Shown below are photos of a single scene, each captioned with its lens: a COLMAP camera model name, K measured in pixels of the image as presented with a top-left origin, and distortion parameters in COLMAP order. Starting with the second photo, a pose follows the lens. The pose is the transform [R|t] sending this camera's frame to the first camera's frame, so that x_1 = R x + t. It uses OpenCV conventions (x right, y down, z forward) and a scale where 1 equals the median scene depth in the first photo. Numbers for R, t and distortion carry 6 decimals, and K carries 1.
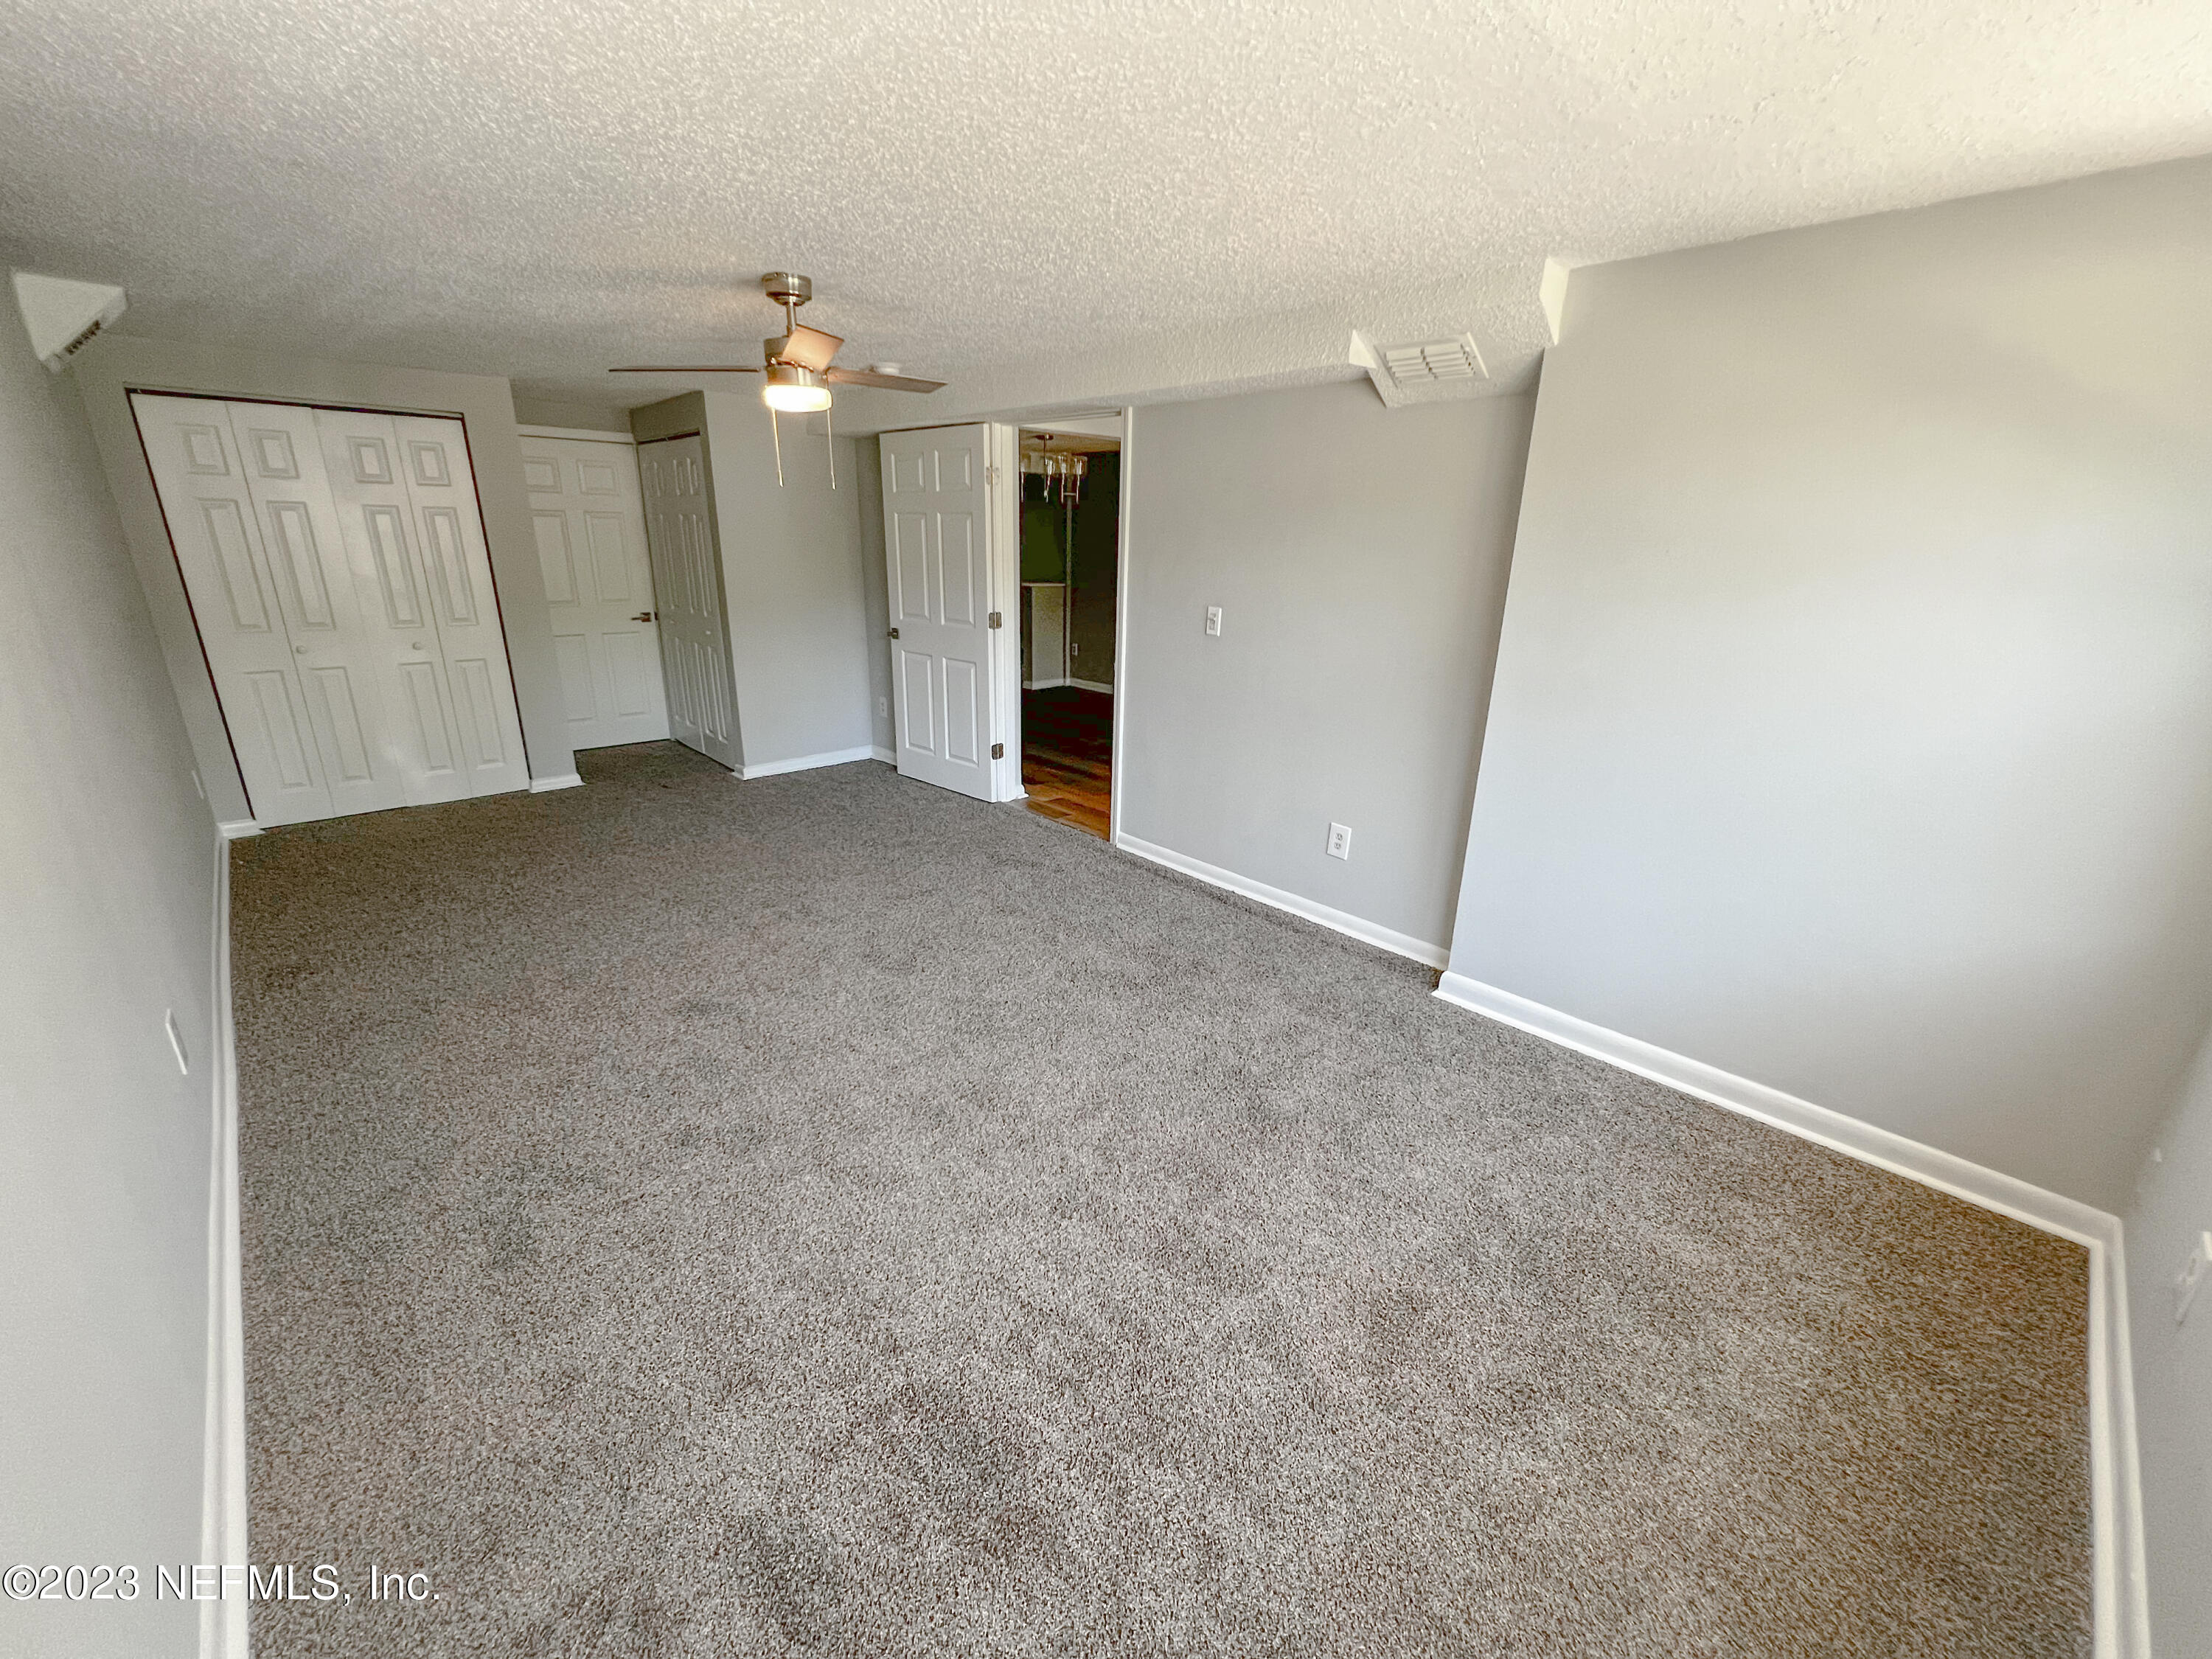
lens RADIAL K [[891.7, 0, 1100.7], [0, 891.7, 828.5], [0, 0, 1]] dist [-0.001478, -0.000220]
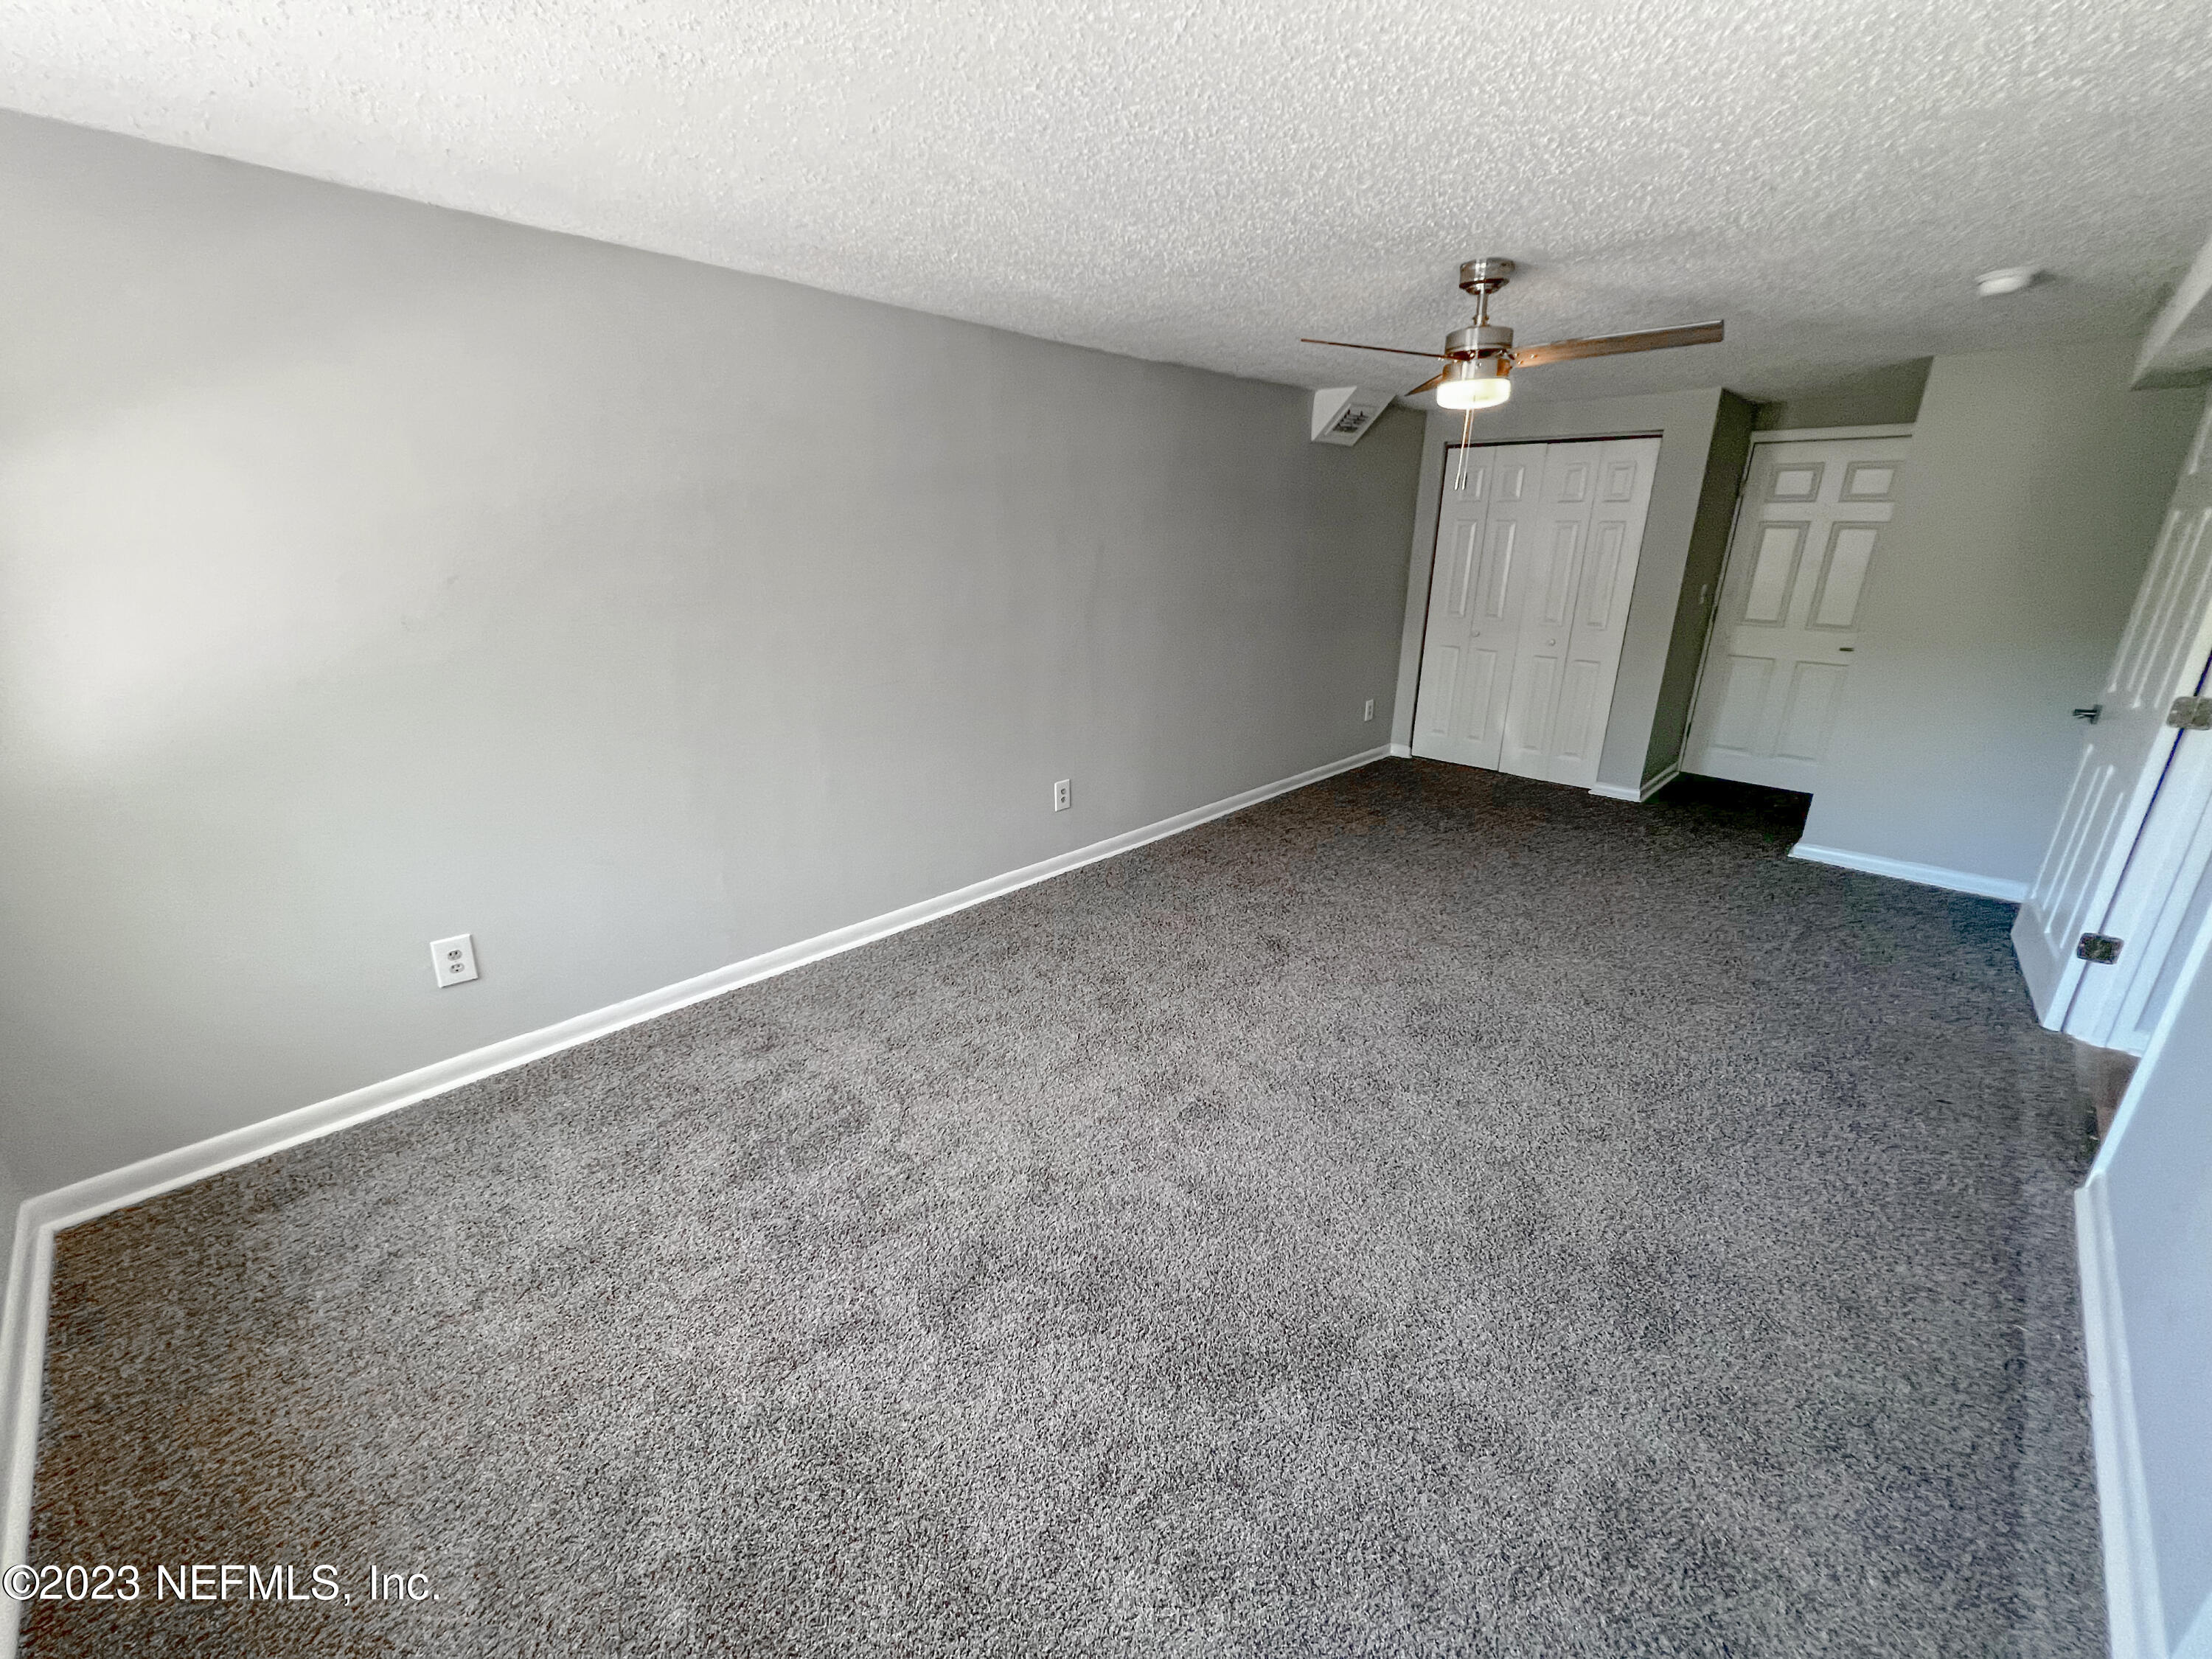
lens RADIAL K [[891.7, 0, 1100.7], [0, 891.7, 828.5], [0, 0, 1]] dist [-0.001478, -0.000220]
pose [[0.042683, 0.303019, -0.952028, 0.577826], [-0.321694, 0.906318, 0.274047, -0.175356], [0.945881, 0.294564, 0.136164, 0.556810]]
